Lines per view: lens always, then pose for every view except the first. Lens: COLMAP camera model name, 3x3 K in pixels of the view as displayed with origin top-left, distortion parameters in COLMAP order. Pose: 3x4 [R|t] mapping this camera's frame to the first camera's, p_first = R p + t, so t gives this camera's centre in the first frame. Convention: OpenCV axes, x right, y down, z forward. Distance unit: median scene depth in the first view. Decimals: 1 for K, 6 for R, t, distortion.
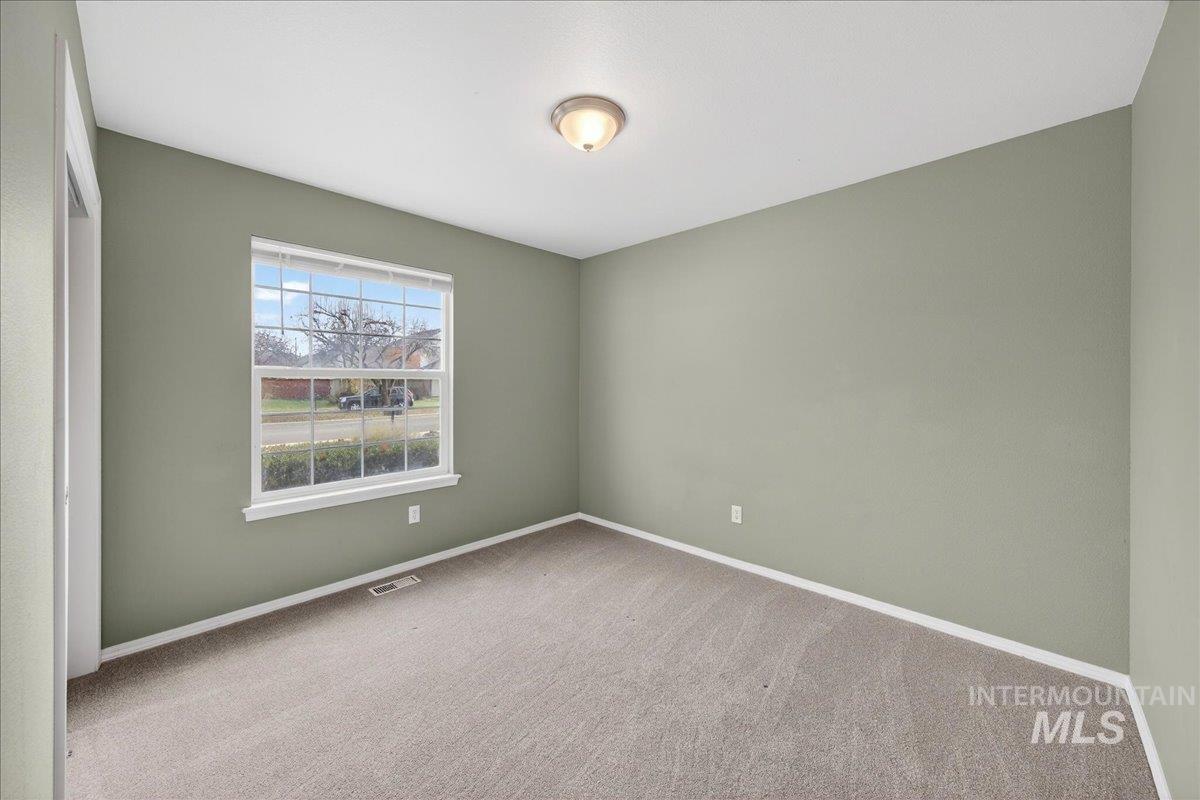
lens RADIAL K [[439.5, 0, 598.6], [0, 439.5, 385.5], [0, 0, 1]] dist [0.000619, 0.000079]
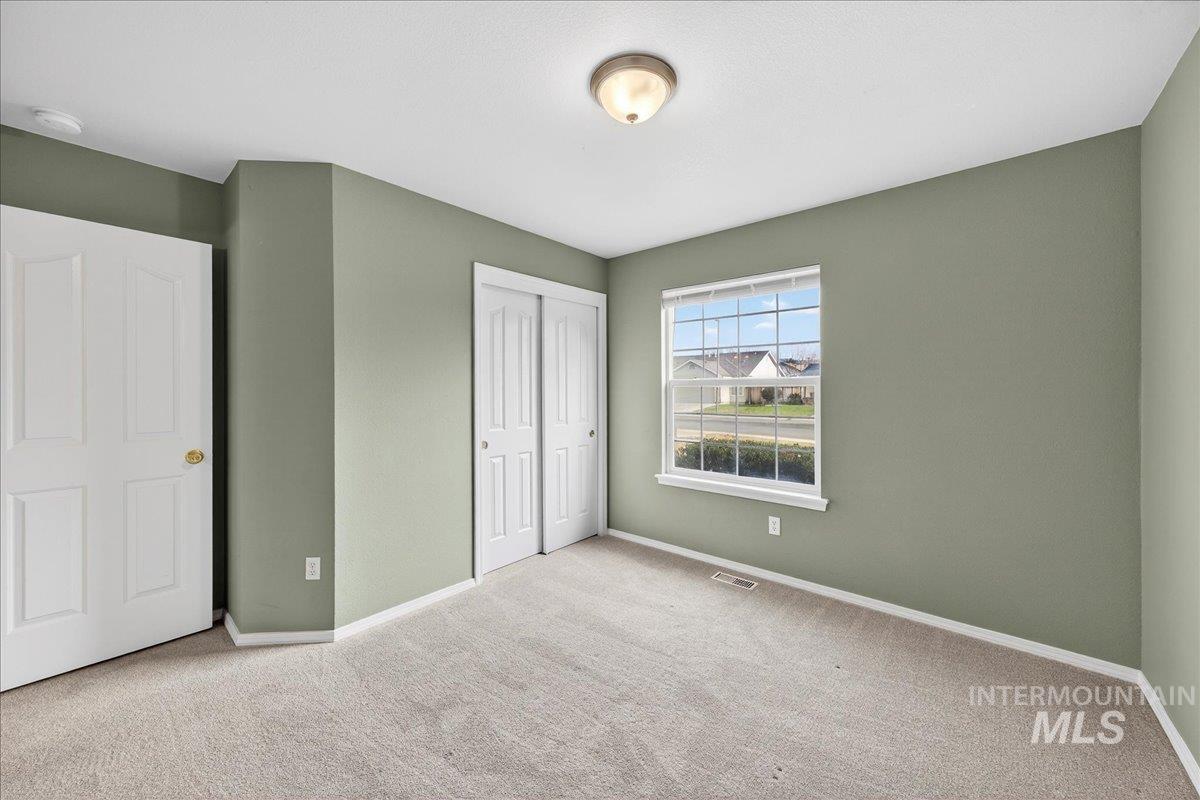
lens RADIAL K [[439.5, 0, 598.6], [0, 439.5, 385.5], [0, 0, 1]] dist [0.000619, 0.000079]
pose [[0.061350, -0.006974, -0.998092, 0.550615], [-0.003071, 0.999970, -0.007176, -0.009119], [0.998112, 0.003506, 0.061327, 0.574716]]
